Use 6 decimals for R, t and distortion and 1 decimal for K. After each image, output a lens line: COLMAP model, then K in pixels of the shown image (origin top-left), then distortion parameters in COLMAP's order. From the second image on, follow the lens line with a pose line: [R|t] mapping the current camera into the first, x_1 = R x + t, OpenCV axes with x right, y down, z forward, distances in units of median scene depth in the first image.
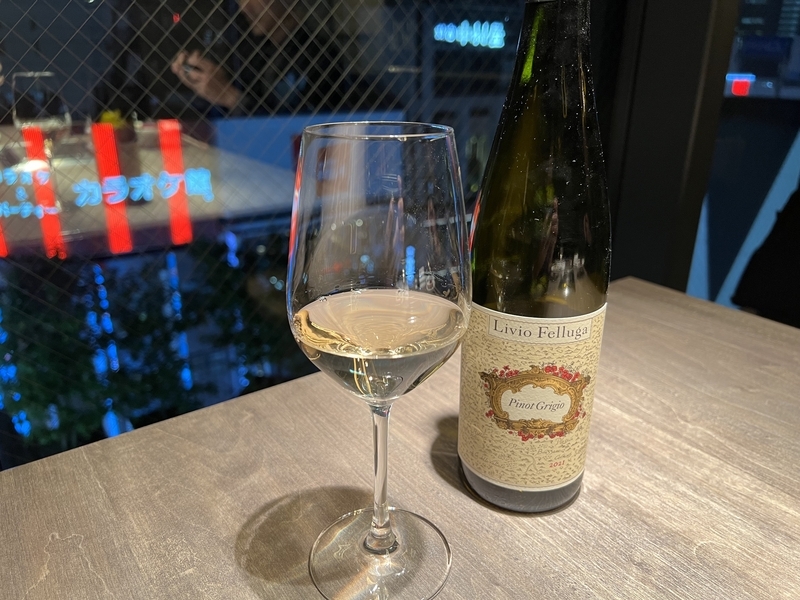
lens RADIAL K [[615.0, 0, 402.0], [0, 615.0, 306.3], [0, 0, 1]] dist [-0.004546, -0.028821]
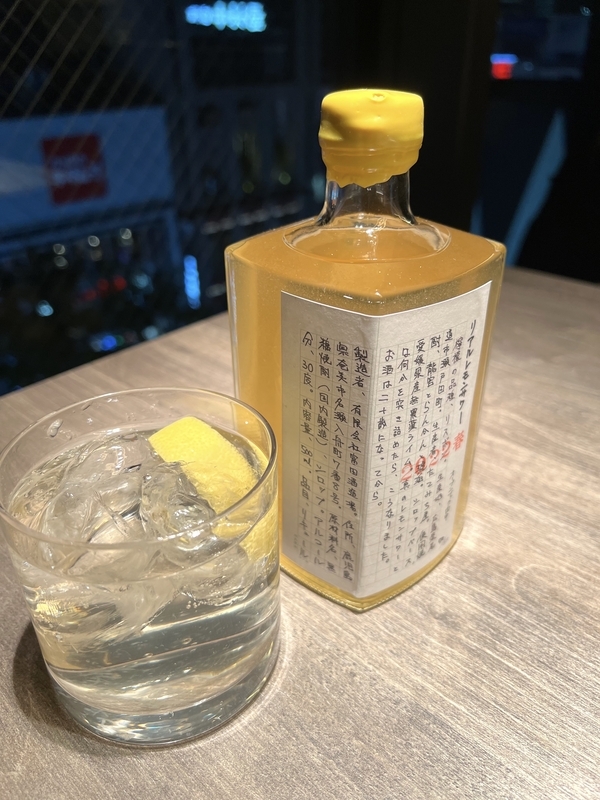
lens RADIAL K [[615.0, 0, 300.5], [0, 615.0, 399.0], [0, 0, 1]] dist [-0.004546, -0.028821]
pose [[0.980003, -0.121221, 0.157793, 0.105034], [0.098597, 0.984643, 0.144075, 0.040915], [-0.172835, -0.125636, 0.976905, 0.264621]]
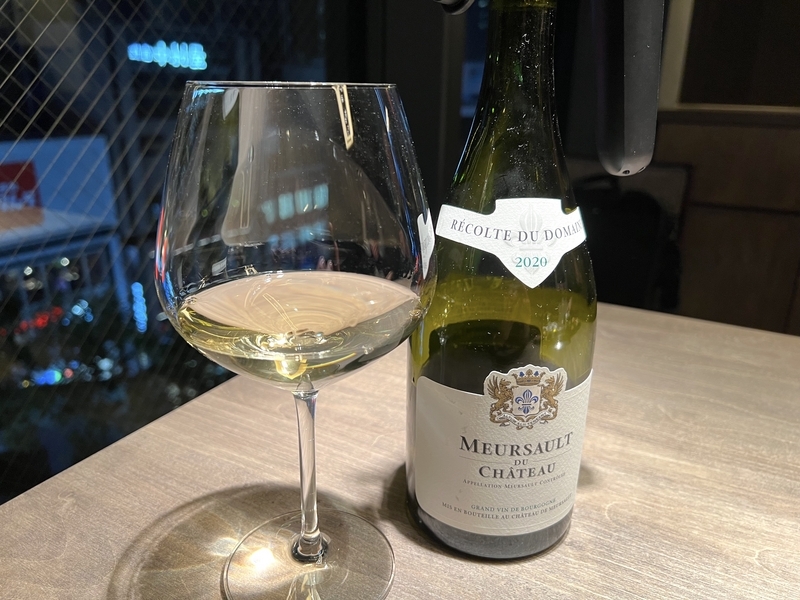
lens RADIAL K [[615.0, 0, 393.2], [0, 615.0, 306.7], [0, 0, 1]] dist [-0.004546, -0.028821]
pose [[0.906487, -0.138815, 0.398764, -0.154209], [0.151421, 0.988469, -0.000116, -0.001392], [-0.394150, 0.060486, 0.917054, 0.127539]]
